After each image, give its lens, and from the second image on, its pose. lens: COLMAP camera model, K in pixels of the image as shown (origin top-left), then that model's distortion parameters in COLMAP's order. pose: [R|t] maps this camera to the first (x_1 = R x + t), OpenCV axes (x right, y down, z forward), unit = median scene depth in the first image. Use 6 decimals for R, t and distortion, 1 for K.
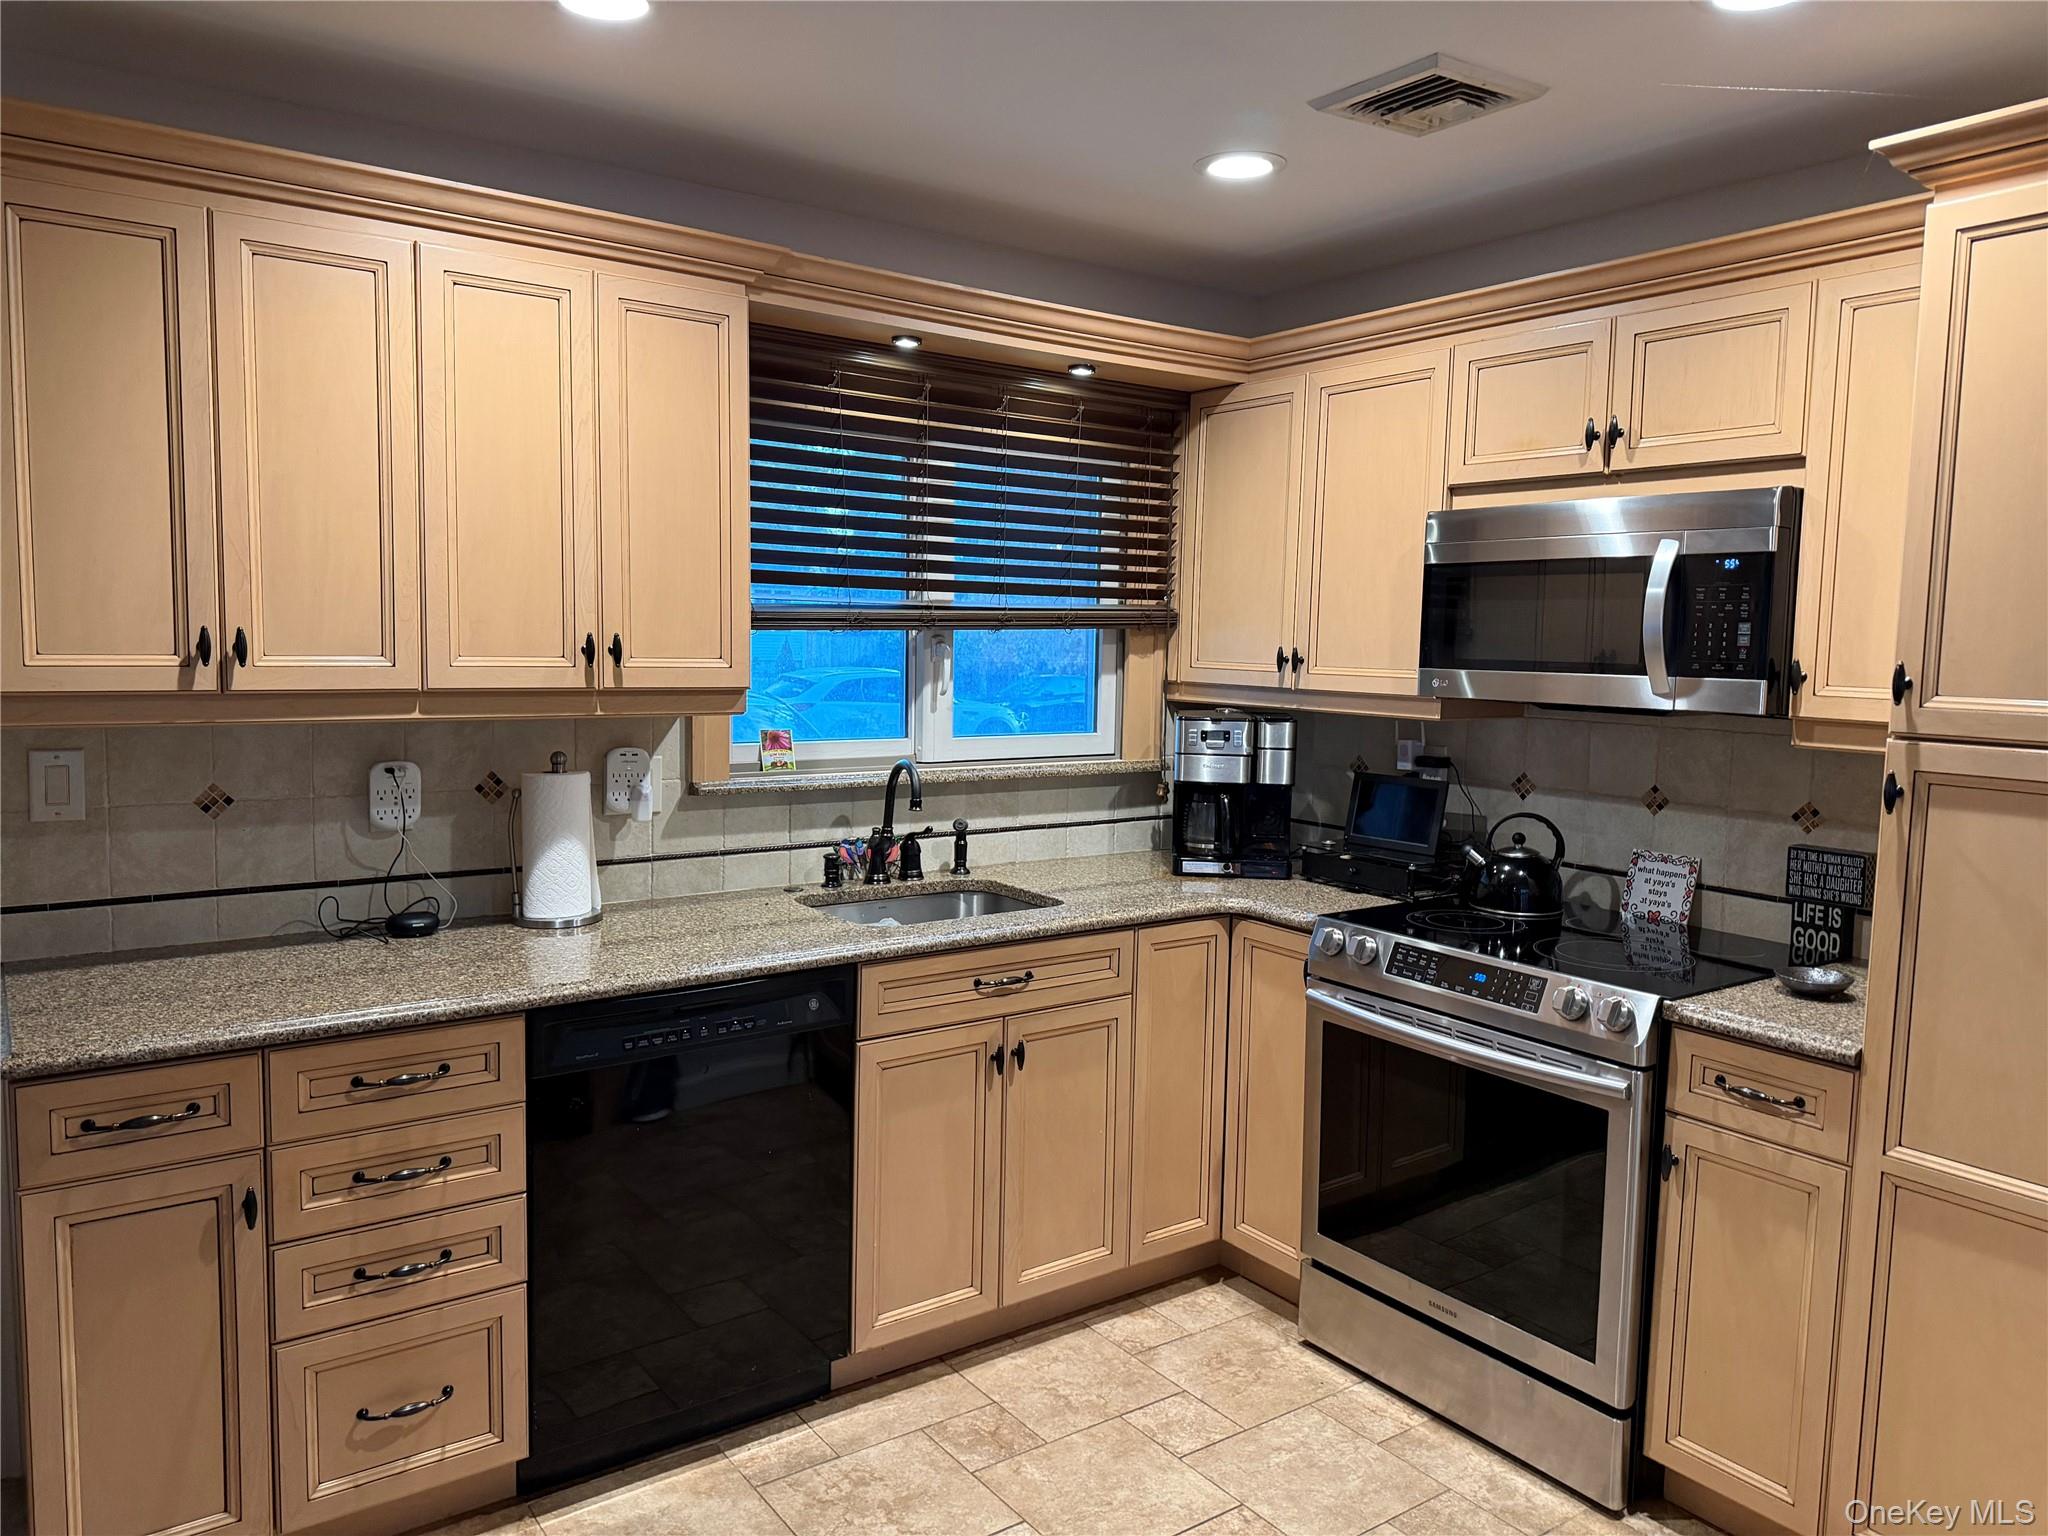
lens RADIAL K [[1429.0, 0, 1024.0], [0, 1429.0, 768.0], [0, 0, 1]] dist [0.094716, -0.123346]
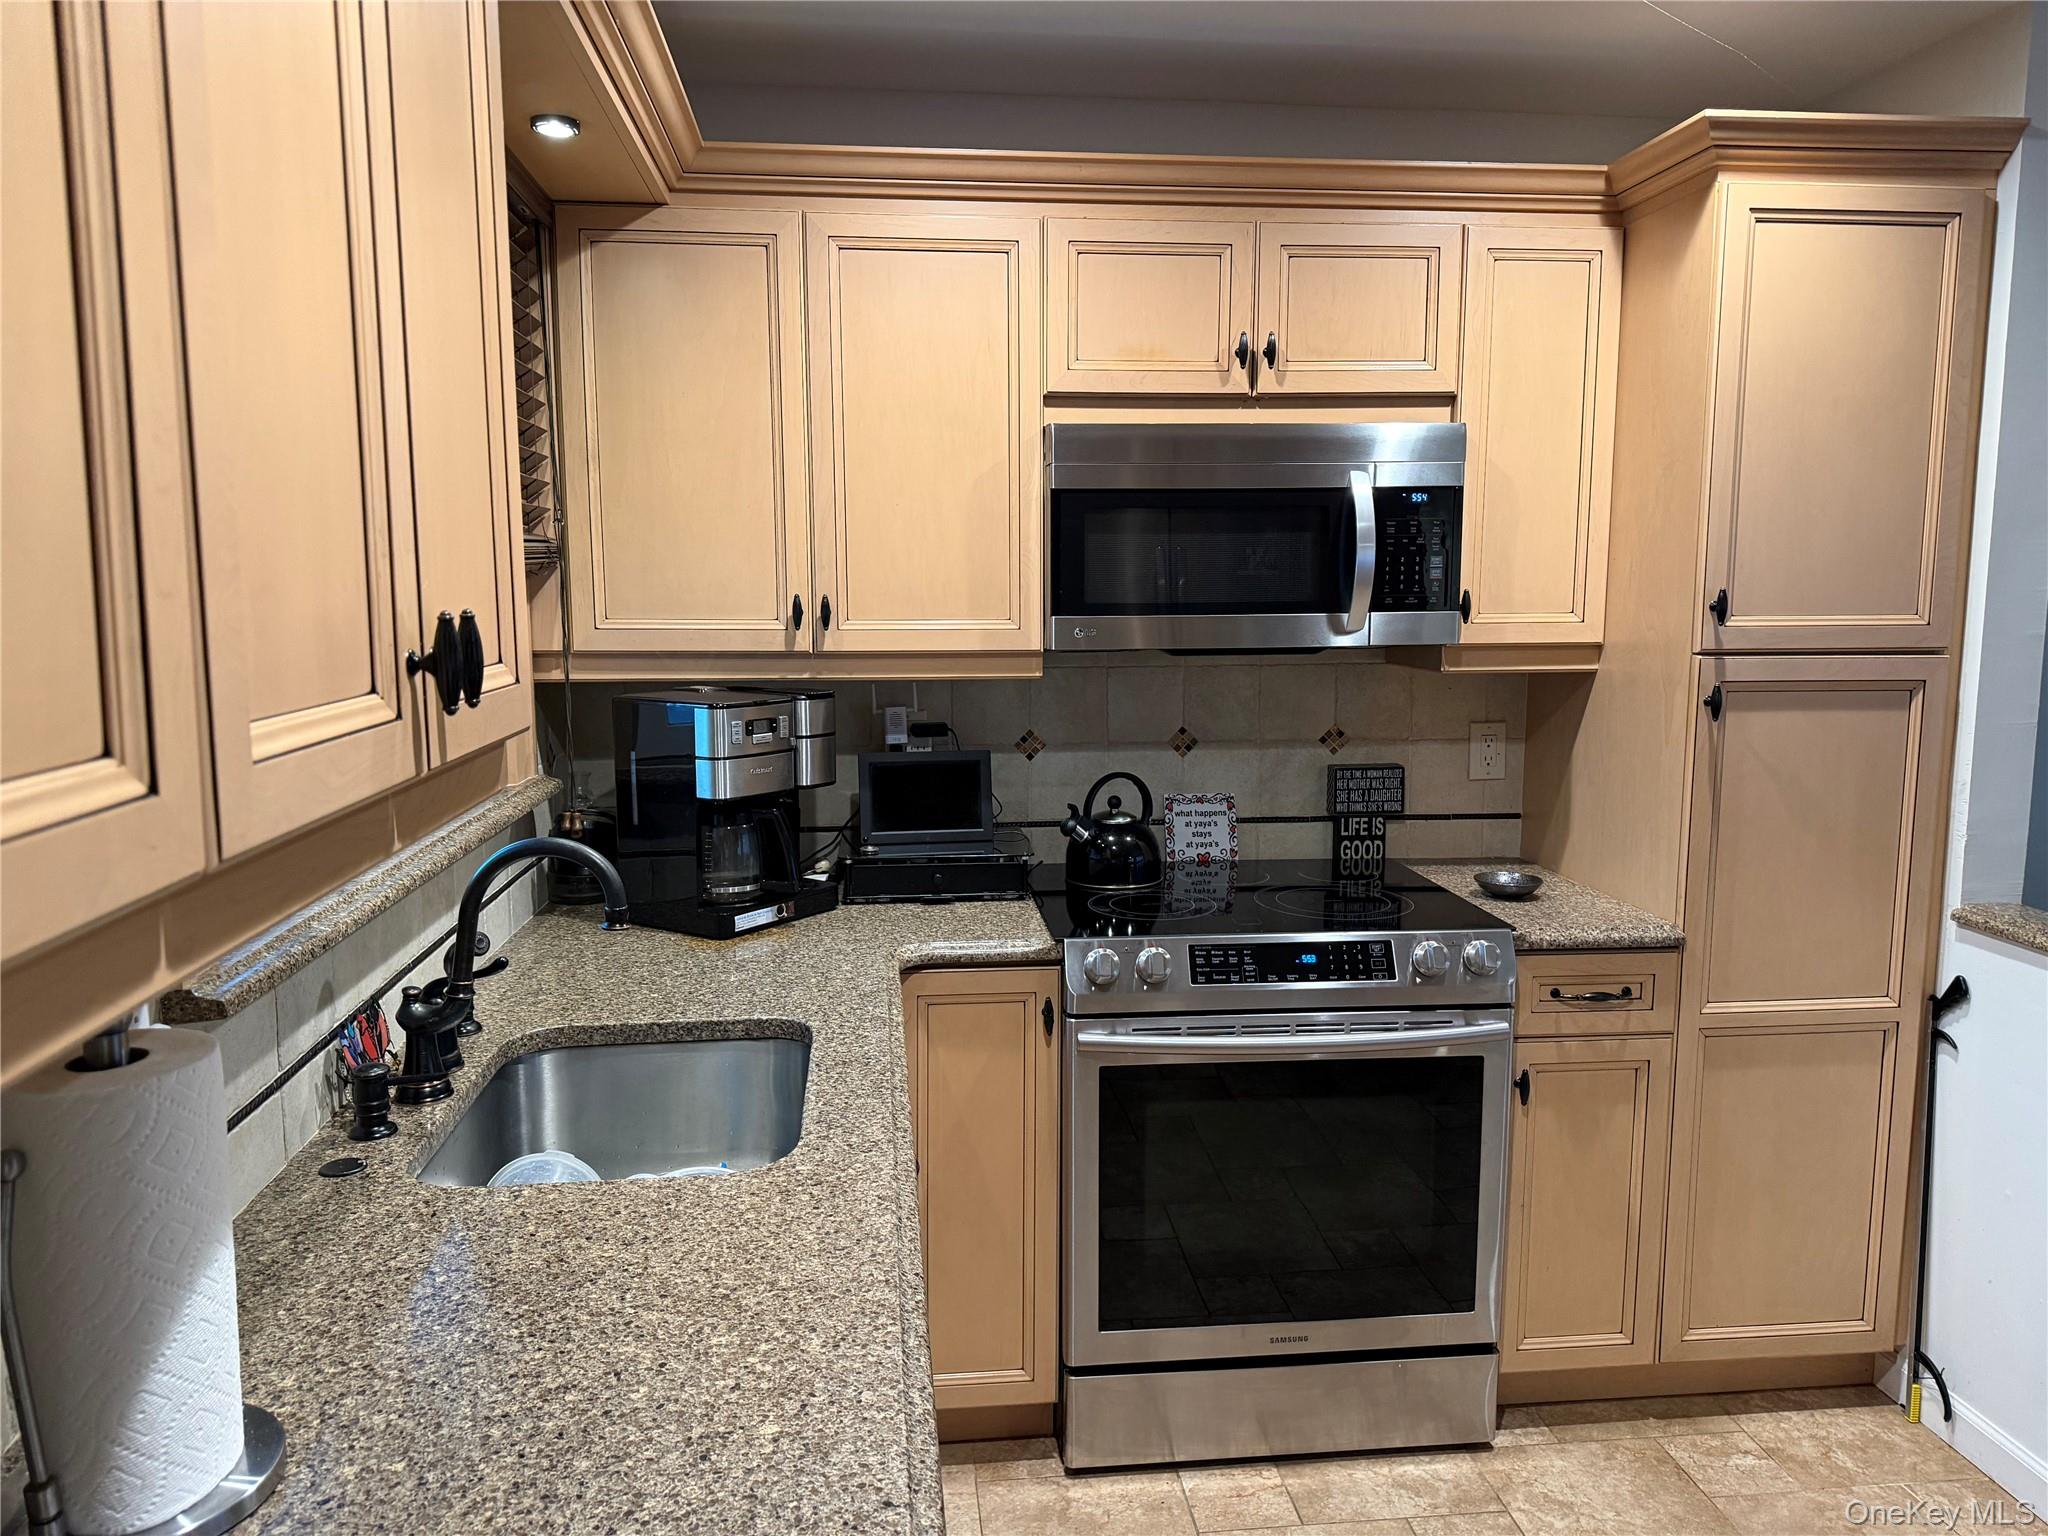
lens RADIAL K [[1429.0, 0, 1024.0], [0, 1429.0, 768.0], [0, 0, 1]] dist [0.094716, -0.123346]
pose [[0.496855, -0.134236, 0.857389, -0.475027], [0.096171, 0.990396, 0.099330, -0.070420], [-0.862488, 0.033103, 0.504993, 0.646250]]
